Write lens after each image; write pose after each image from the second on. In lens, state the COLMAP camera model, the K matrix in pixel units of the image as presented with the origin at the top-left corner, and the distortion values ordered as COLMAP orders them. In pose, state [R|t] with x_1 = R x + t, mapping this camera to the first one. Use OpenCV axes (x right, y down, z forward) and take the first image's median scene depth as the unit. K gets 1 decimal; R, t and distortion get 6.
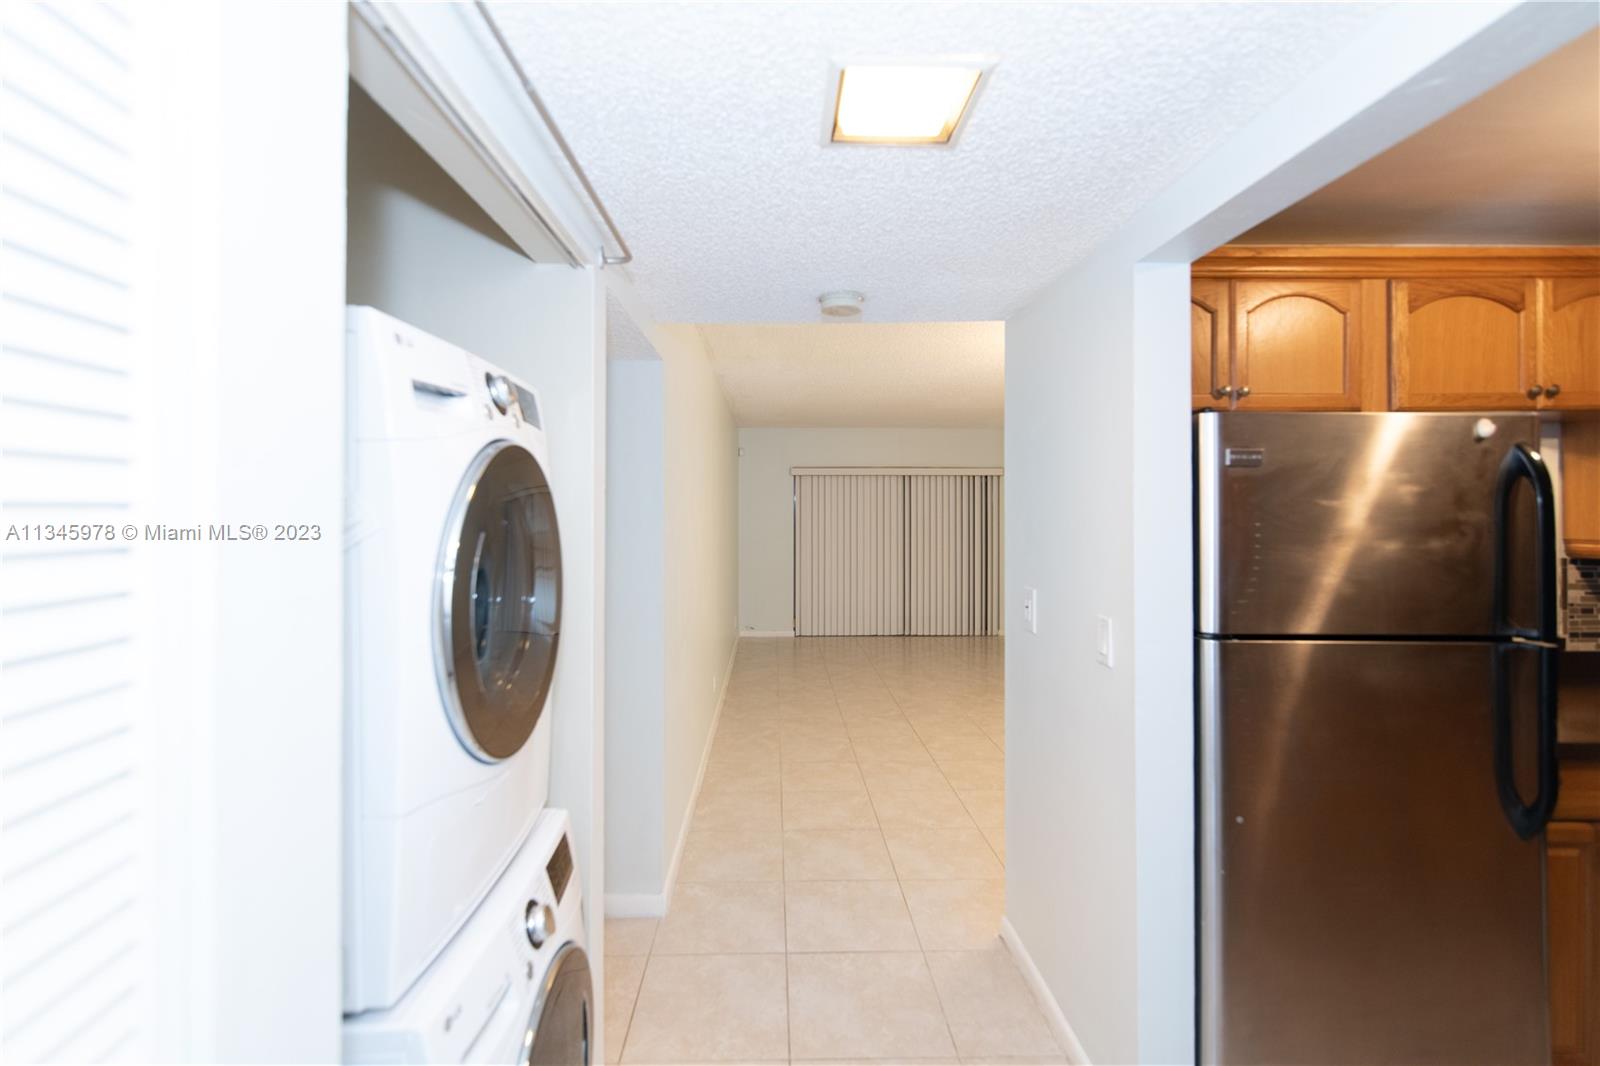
lens RADIAL K [[747.6, 0, 761.7], [0, 747.6, 508.7], [0, 0, 1]] dist [0.001809, -0.010741]
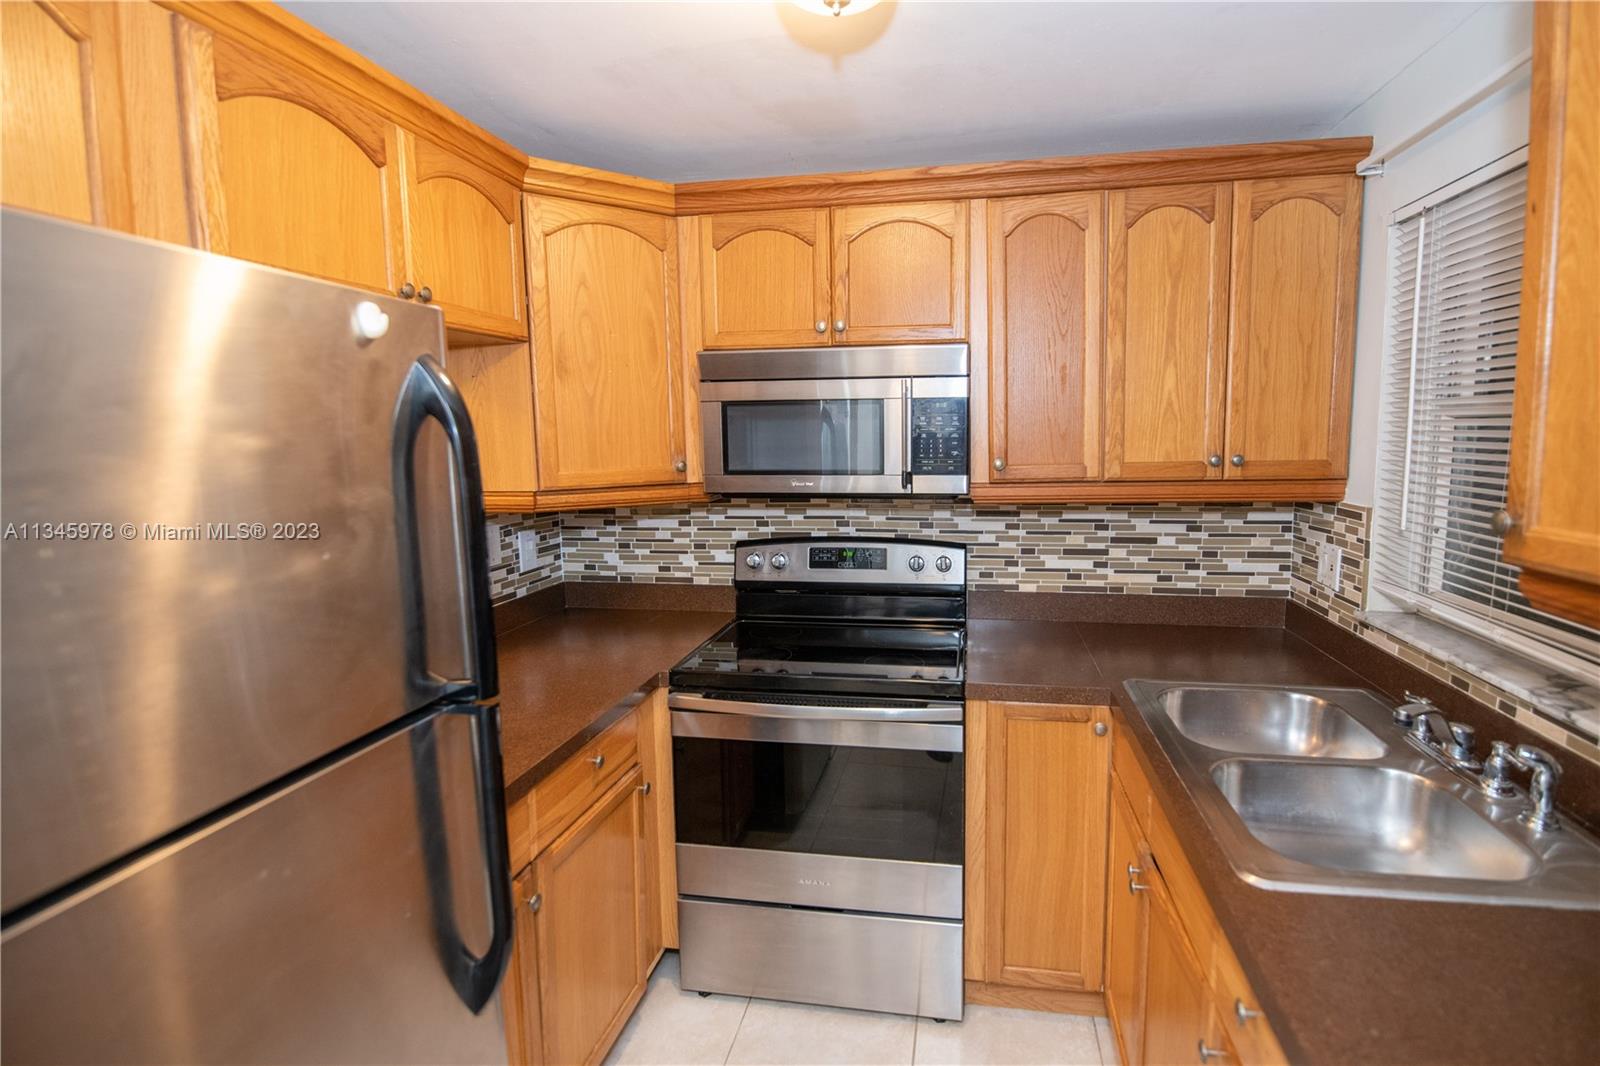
lens RADIAL K [[747.6, 0, 761.7], [0, 747.6, 508.7], [0, 0, 1]] dist [0.001809, -0.010741]
pose [[0.262604, -0.108084, 0.958831, 0.442319], [0.023735, 0.994129, 0.105563, -0.022815], [-0.964612, -0.004963, 0.263628, 0.495078]]
